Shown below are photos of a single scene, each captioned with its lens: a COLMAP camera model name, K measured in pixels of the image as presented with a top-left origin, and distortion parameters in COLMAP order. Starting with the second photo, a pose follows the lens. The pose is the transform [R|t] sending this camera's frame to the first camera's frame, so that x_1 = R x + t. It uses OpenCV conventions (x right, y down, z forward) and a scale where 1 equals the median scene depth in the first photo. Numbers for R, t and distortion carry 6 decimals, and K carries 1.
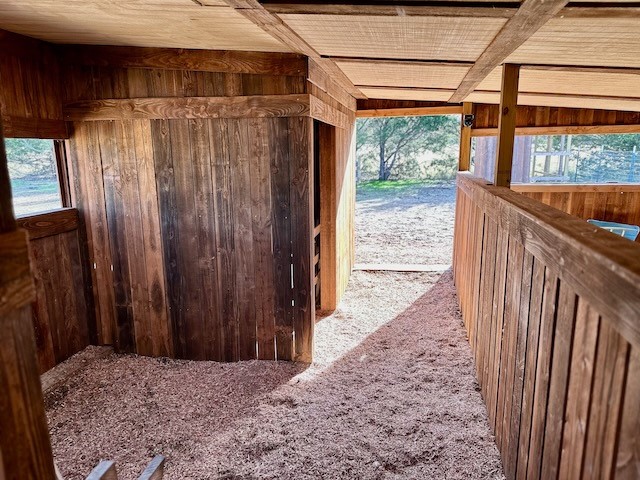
lens RADIAL K [[452.5, 0, 323.2], [0, 452.5, 242.8], [0, 0, 1]] dist [0.148437, -0.173038]
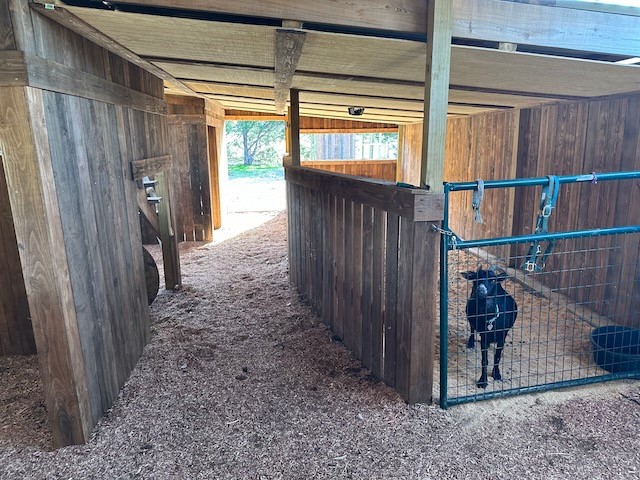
lens RADIAL K [[452.5, 0, 323.2], [0, 452.5, 242.8], [0, 0, 1]] dist [0.148437, -0.173038]
pose [[0.959096, -0.056233, 0.277439, -0.079175], [0.049790, 0.998302, 0.030220, 0.150454], [-0.278668, -0.015170, 0.960268, -0.761517]]
